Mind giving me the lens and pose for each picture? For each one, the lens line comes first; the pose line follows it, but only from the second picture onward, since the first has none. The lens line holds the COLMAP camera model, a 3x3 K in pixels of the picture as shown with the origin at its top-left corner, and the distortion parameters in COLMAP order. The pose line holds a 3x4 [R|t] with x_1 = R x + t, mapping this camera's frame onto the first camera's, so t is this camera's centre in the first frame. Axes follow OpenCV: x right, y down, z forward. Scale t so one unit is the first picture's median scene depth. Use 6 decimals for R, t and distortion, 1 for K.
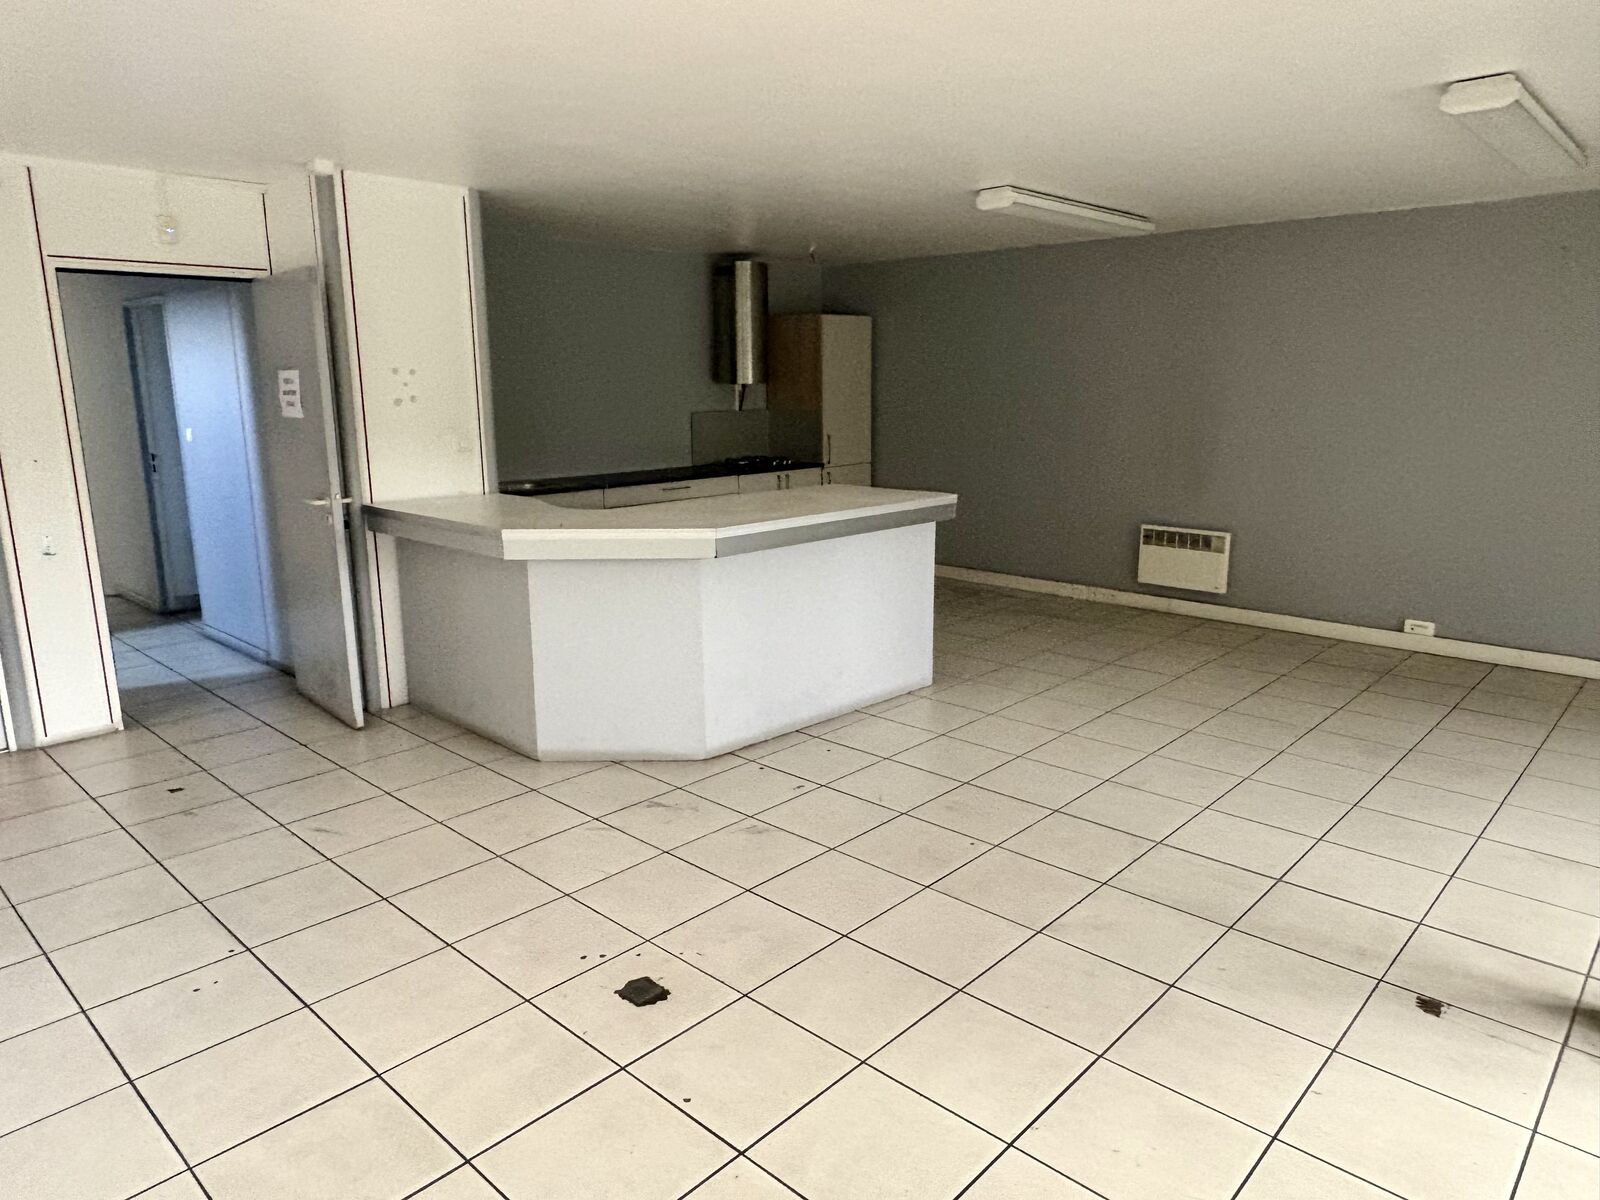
lens RADIAL K [[1052.7, 0, 805.0], [0, 1052.7, 600.6], [0, 0, 1]] dist [0.002256, 0.003032]
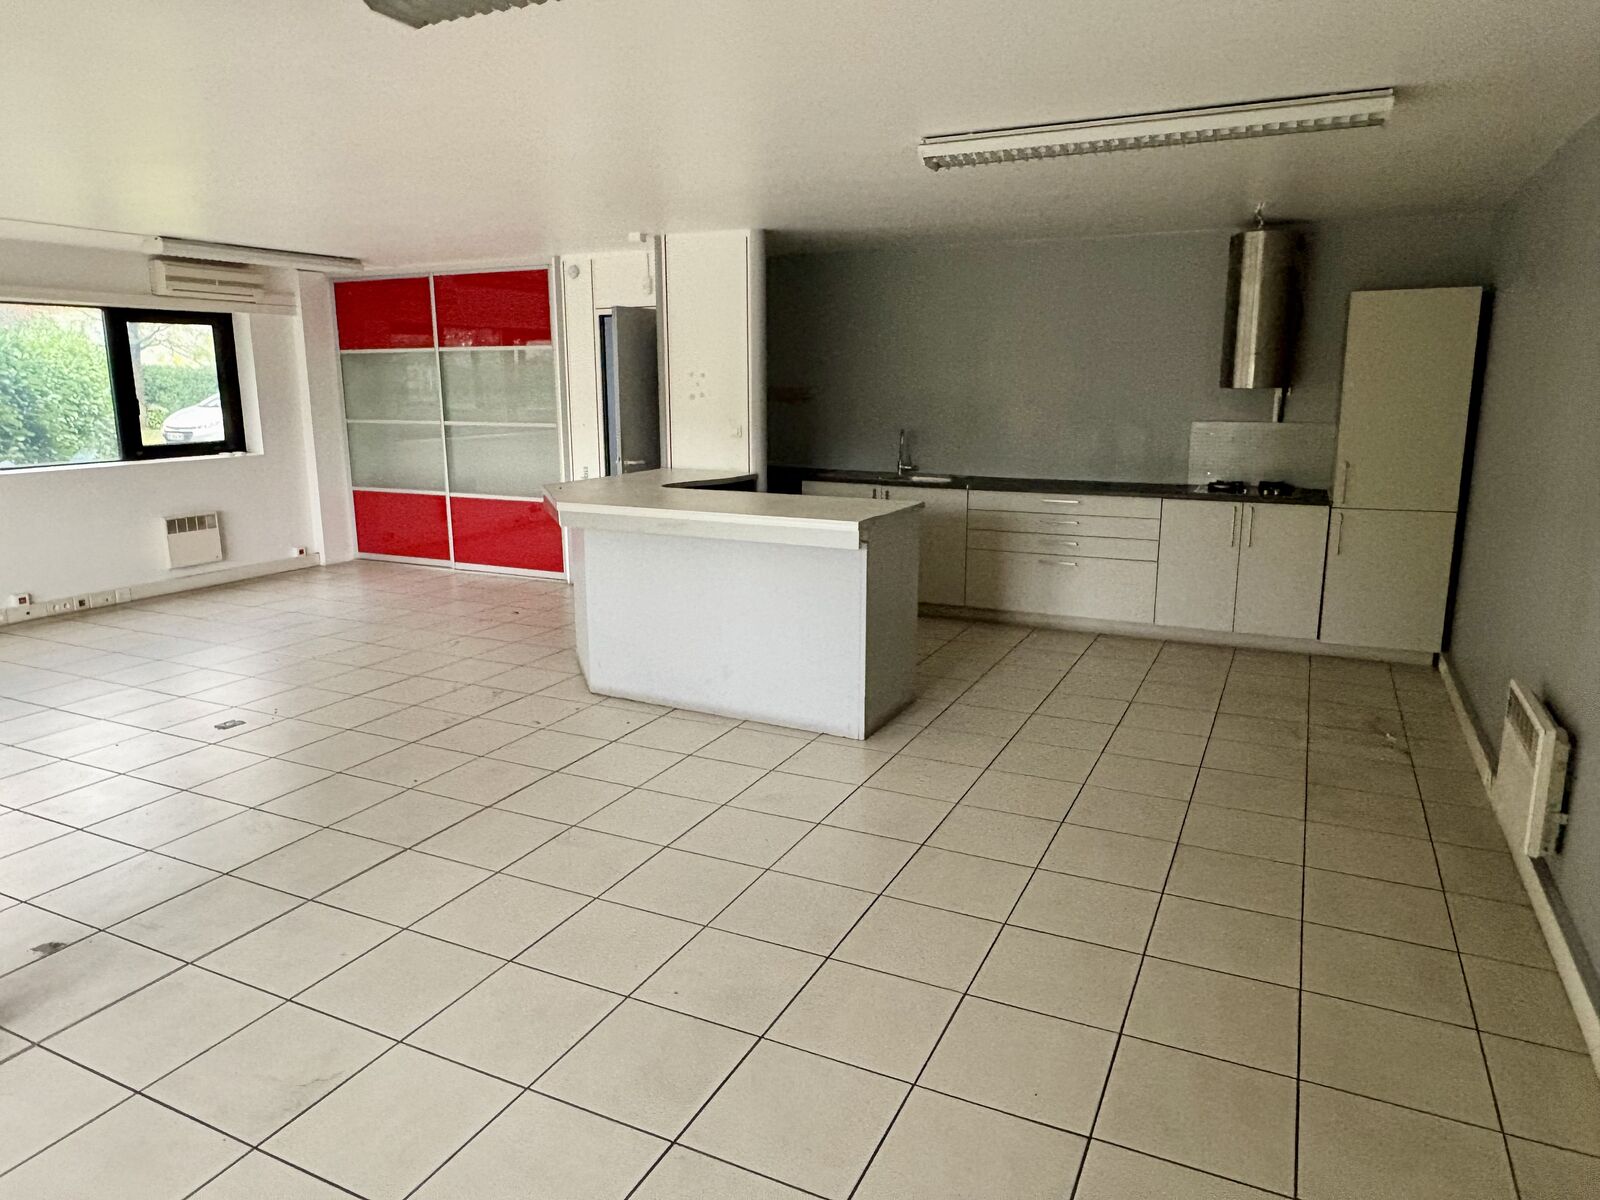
lens RADIAL K [[1052.7, 0, 803.9], [0, 1052.7, 594.6], [0, 0, 1]] dist [0.002256, 0.003032]
pose [[0.290236, 0.200023, -0.935817, 0.980193], [-0.198826, 0.969175, 0.145489, -0.166820], [0.936072, 0.143839, 0.321060, 0.730190]]
